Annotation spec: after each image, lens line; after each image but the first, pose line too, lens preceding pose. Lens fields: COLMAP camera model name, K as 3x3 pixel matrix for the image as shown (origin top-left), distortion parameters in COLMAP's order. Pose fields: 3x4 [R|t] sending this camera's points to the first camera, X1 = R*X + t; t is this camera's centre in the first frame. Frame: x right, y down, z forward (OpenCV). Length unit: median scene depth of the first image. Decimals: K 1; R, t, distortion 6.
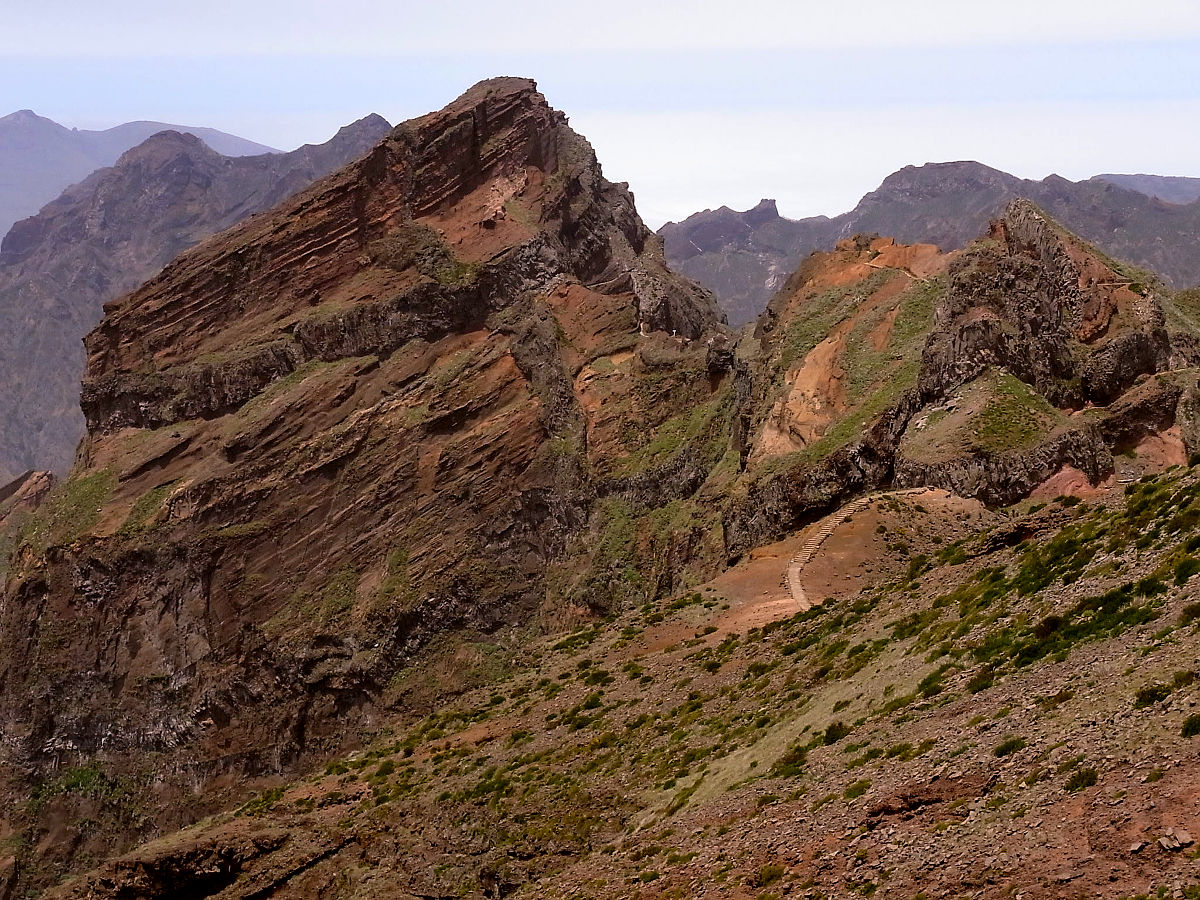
lens RADIAL K [[2648.7, 0, 611.1], [0, 2648.7, 463.7], [0, 0, 1]] dist [0.248231, 0.000000]
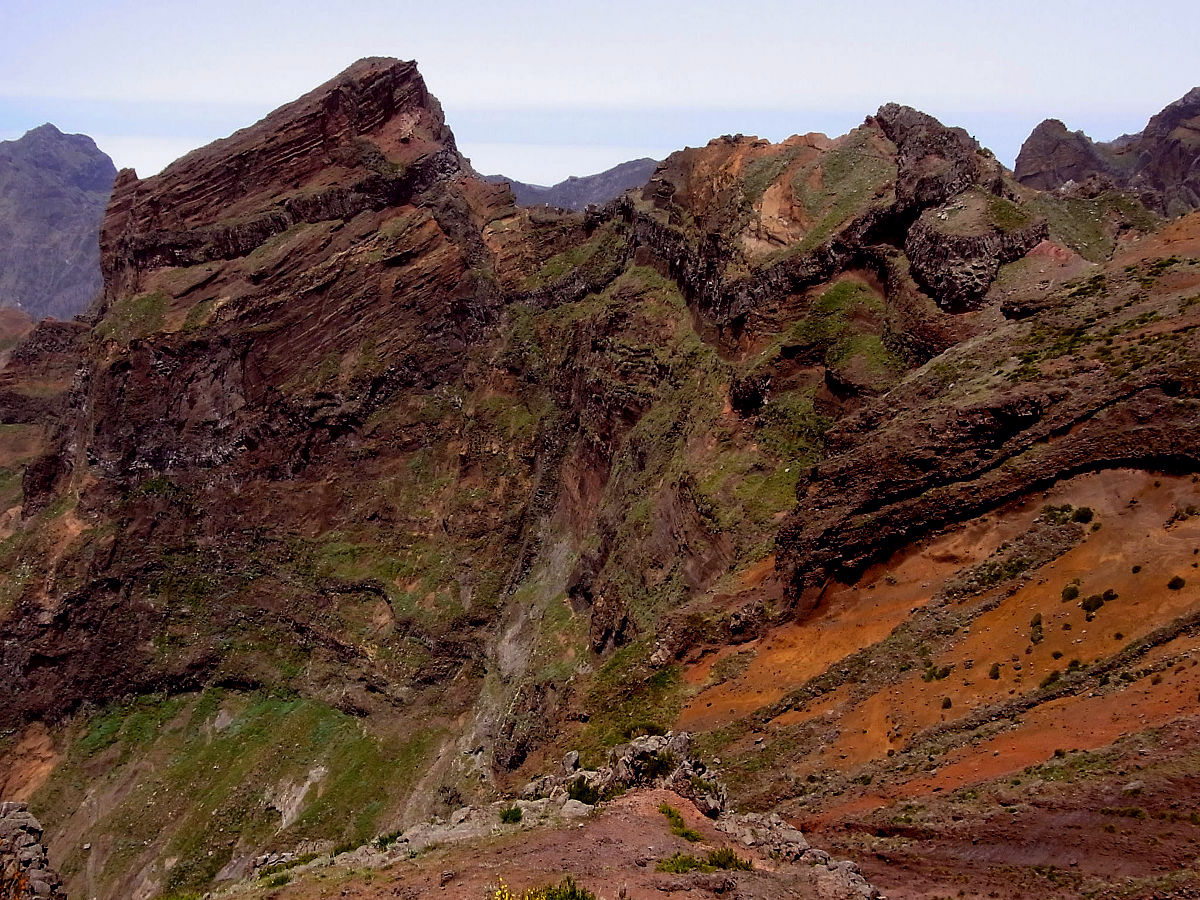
lens RADIAL K [[1490.3, 0, 581.4], [0, 1490.3, 473.7], [0, 0, 1]] dist [-0.009886, 0.000000]
pose [[0.956670, -0.027326, 0.289890, -0.217021], [0.003627, 0.996628, 0.081974, 0.039410], [-0.291152, -0.077370, 0.953543, 0.086349]]
